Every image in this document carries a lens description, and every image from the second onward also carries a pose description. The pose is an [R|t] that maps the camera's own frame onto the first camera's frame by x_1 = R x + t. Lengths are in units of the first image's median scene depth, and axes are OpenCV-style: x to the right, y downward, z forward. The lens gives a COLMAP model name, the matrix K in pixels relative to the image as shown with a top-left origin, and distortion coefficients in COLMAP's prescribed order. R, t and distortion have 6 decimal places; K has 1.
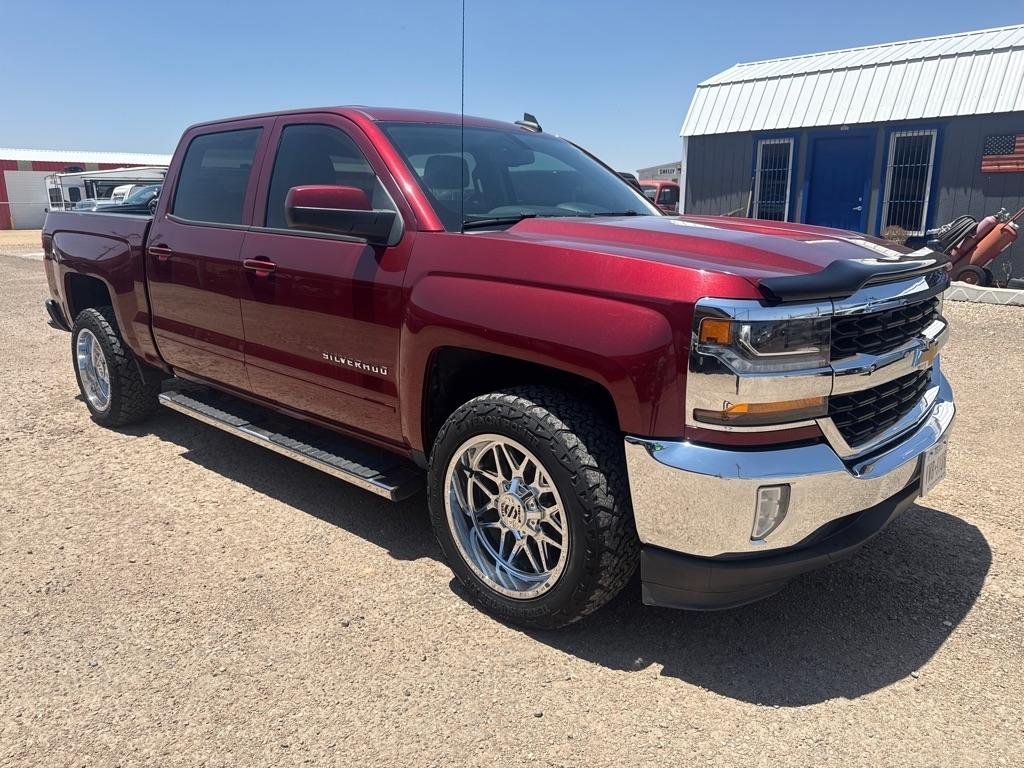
lens RADIAL K [[723.4, 0, 512.0], [0, 723.4, 385.2], [0, 0, 1]] dist [0.021600, -0.027458]
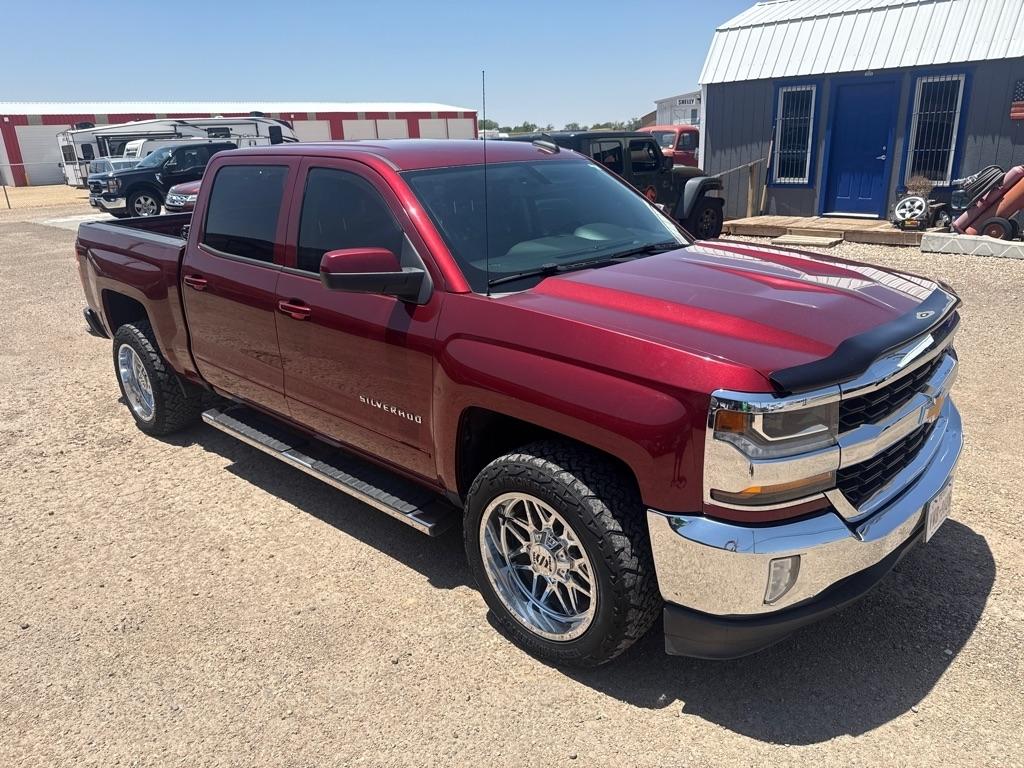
lens RADIAL K [[723.4, 0, 514.2], [0, 723.4, 382.3], [0, 0, 1]] dist [0.021600, -0.027458]
pose [[0.999278, -0.027485, -0.026220, -0.006670], [0.029543, 0.996224, 0.081638, -0.153602], [0.023877, -0.082353, 0.996317, -0.052223]]
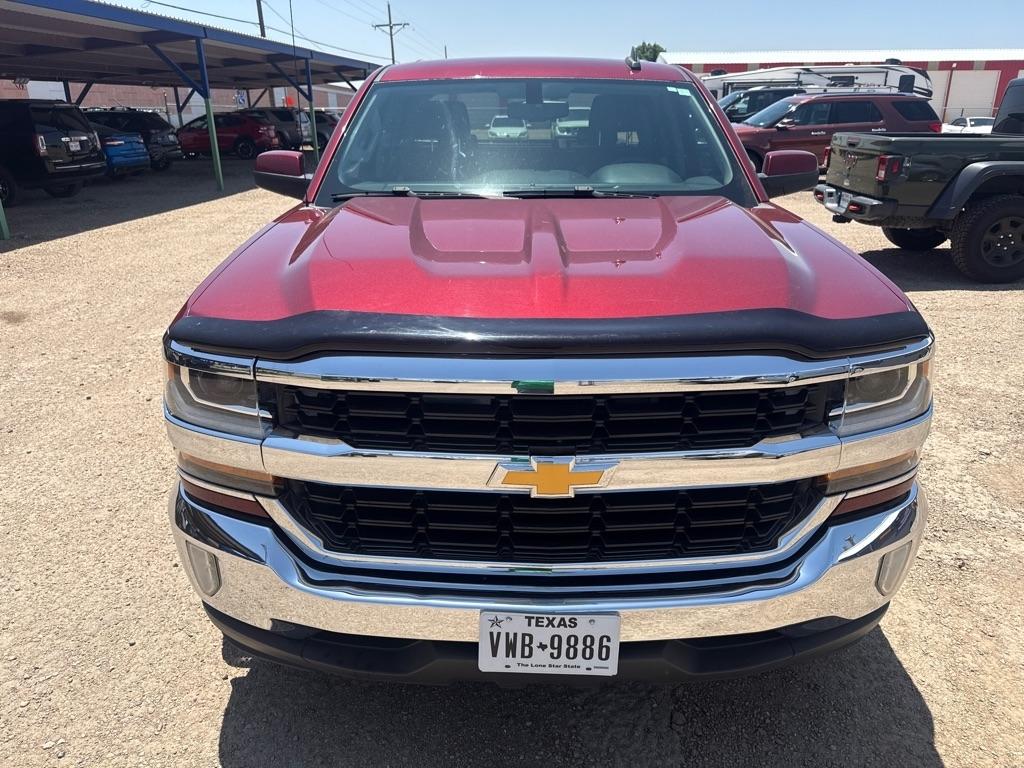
lens RADIAL K [[723.4, 0, 517.5], [0, 723.4, 385.8], [0, 0, 1]] dist [0.021600, -0.027458]
pose [[0.676952, 0.263970, -0.687063, 0.816330], [-0.172814, 0.964384, 0.200246, -0.205815], [0.715451, -0.016823, 0.698460, 0.447753]]
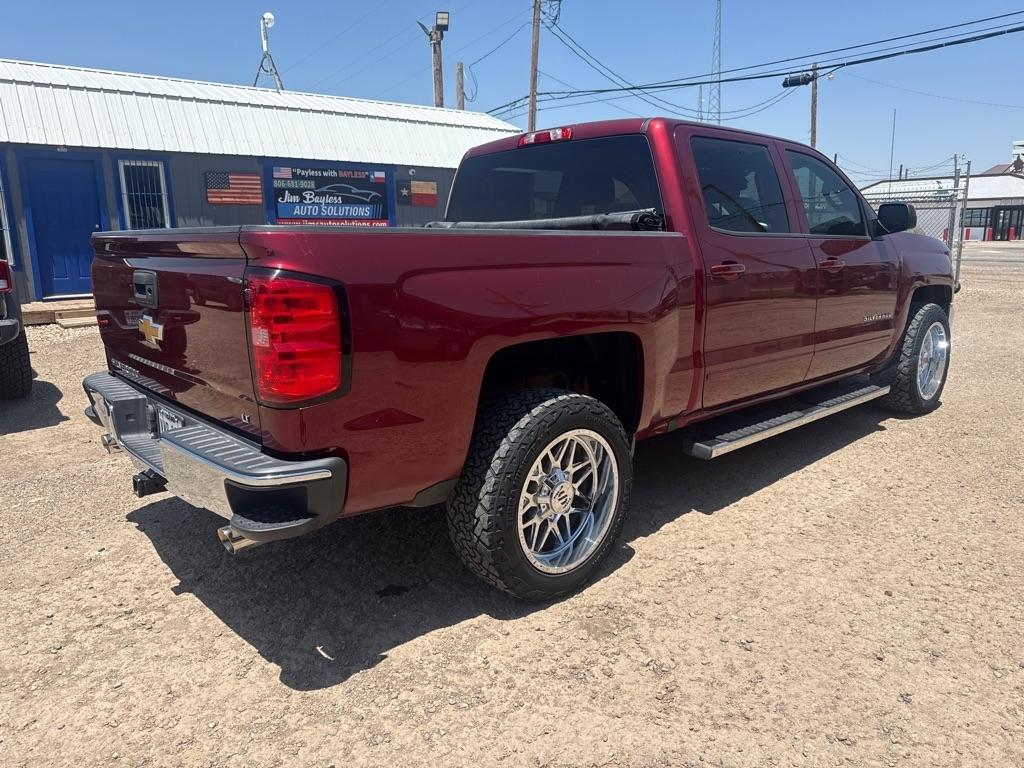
lens RADIAL K [[723.4, 0, 514.5], [0, 723.4, 381.2], [0, 0, 1]] dist [0.021600, -0.027458]
pose [[0.090395, -0.195976, 0.976433, -1.908272], [0.241505, 0.955497, 0.169416, -0.370579], [-0.966180, 0.220499, 0.133702, 1.619125]]
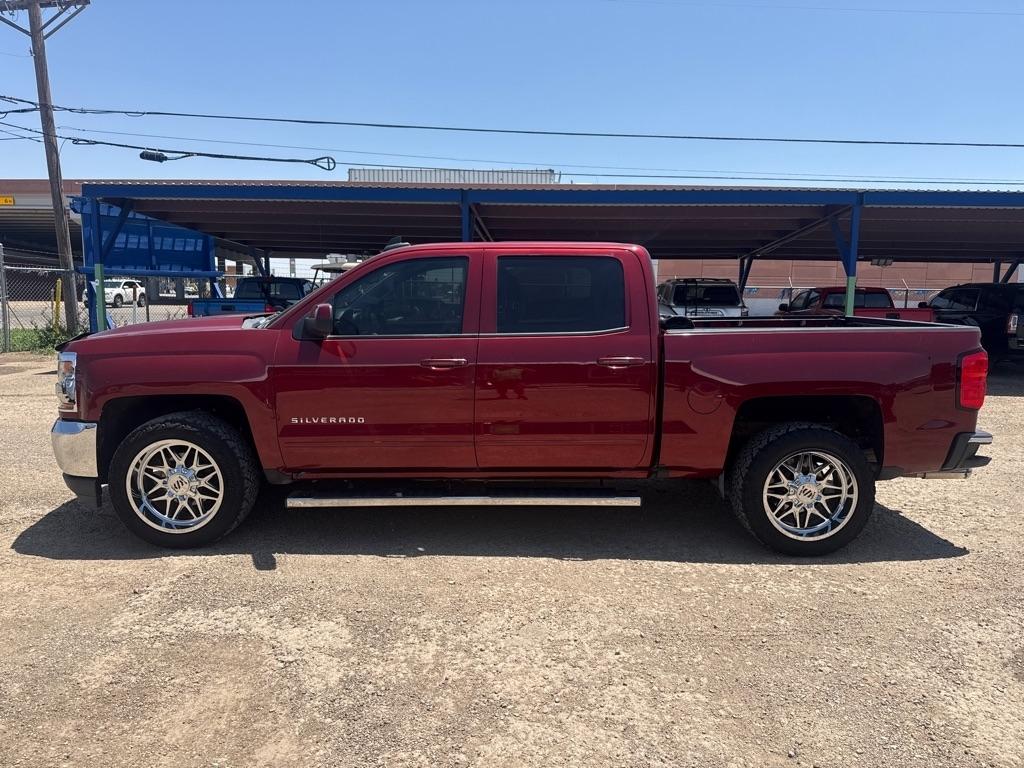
lens RADIAL K [[723.4, 0, 505.9], [0, 723.4, 380.2], [0, 0, 1]] dist [0.021600, -0.027458]
pose [[-0.733032, 0.079260, -0.675561, 0.971237], [-0.167203, 0.941716, 0.291914, -0.737916], [0.659323, 0.326938, -0.677055, 2.760979]]
